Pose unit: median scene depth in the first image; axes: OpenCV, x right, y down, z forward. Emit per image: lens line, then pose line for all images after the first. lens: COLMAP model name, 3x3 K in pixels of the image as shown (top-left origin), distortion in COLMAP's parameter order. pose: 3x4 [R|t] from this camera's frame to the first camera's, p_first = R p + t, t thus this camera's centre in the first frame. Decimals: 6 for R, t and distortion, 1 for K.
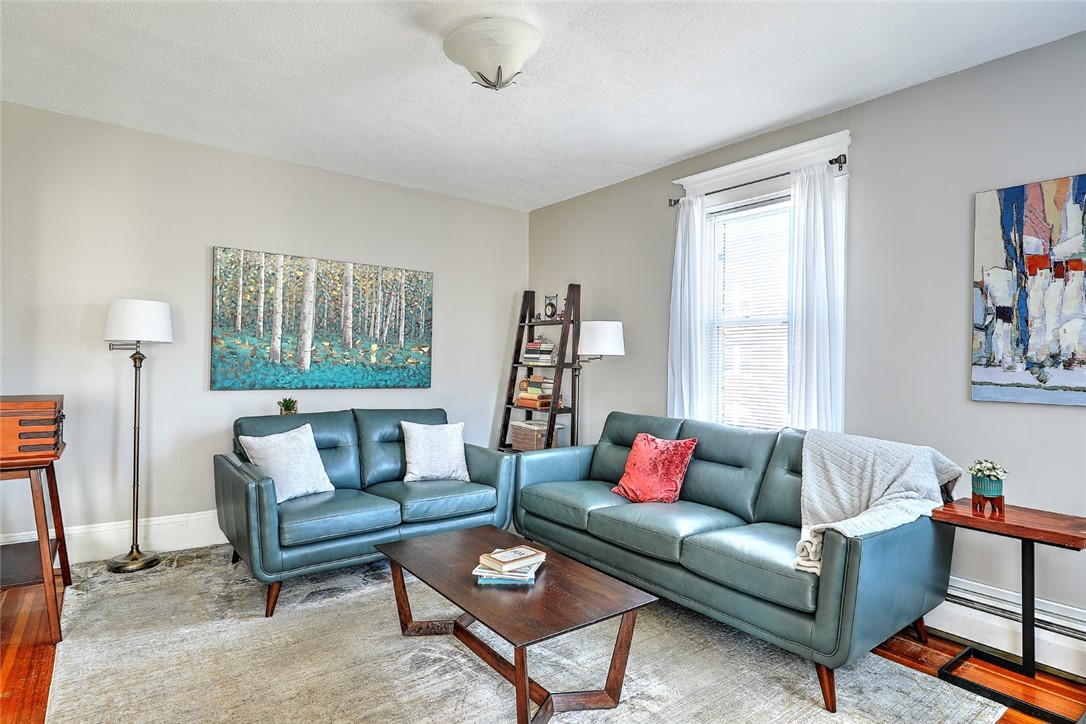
lens RADIAL K [[577.4, 0, 546.3], [0, 577.4, 360.9], [0, 0, 1]] dist [0.001544, -0.000243]
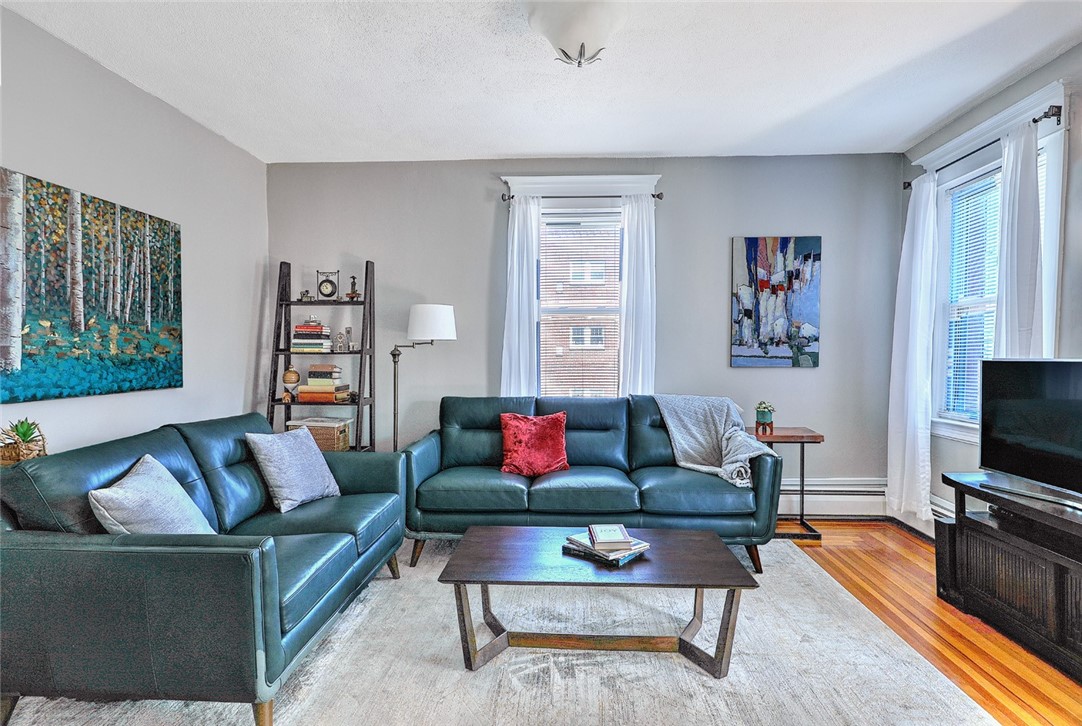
lens RADIAL K [[556.5, 0, 546.1], [0, 556.5, 362.8], [0, 0, 1]] dist [-0.002279, -0.000316]
pose [[0.647720, -0.037483, 0.760956, -0.495356], [0.011738, 0.999161, 0.039225, -0.005996], [-0.761788, -0.016475, 0.647616, 0.250288]]
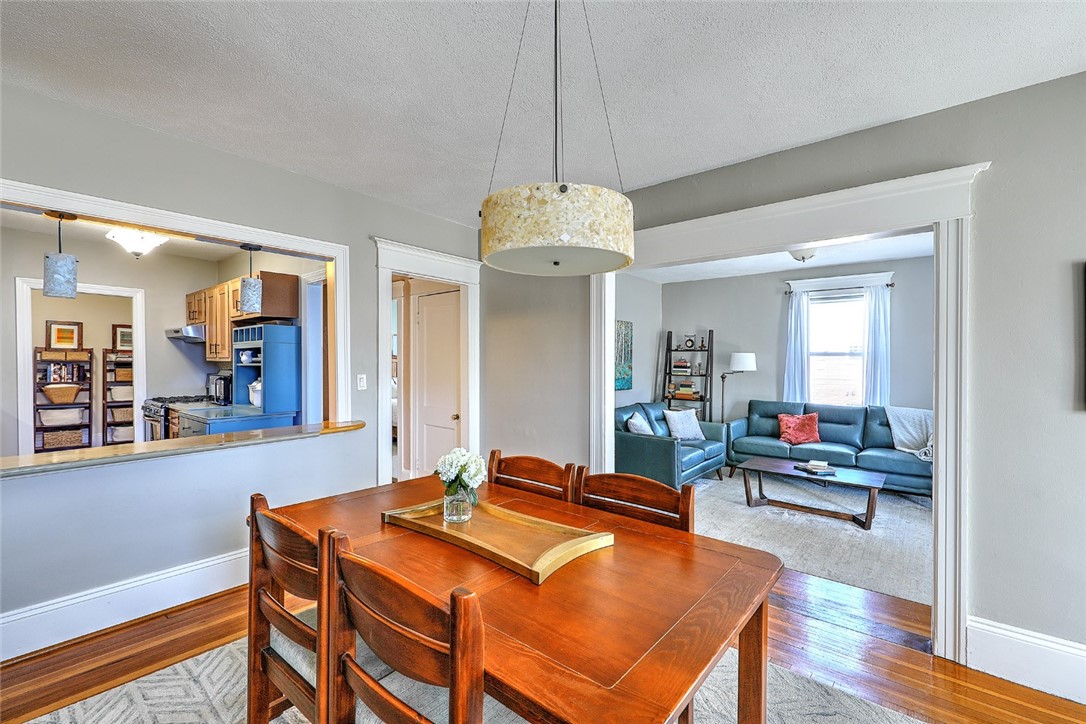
lens RADIAL K [[460.5, 0, 541.3], [0, 460.5, 364.0], [0, 0, 1]] dist [0.003320, -0.000203]
pose [[0.977355, -0.015294, 0.211051, -0.868160], [0.012533, 0.999818, 0.014410, -0.060697], [-0.211232, -0.011439, 0.977369, -0.329313]]
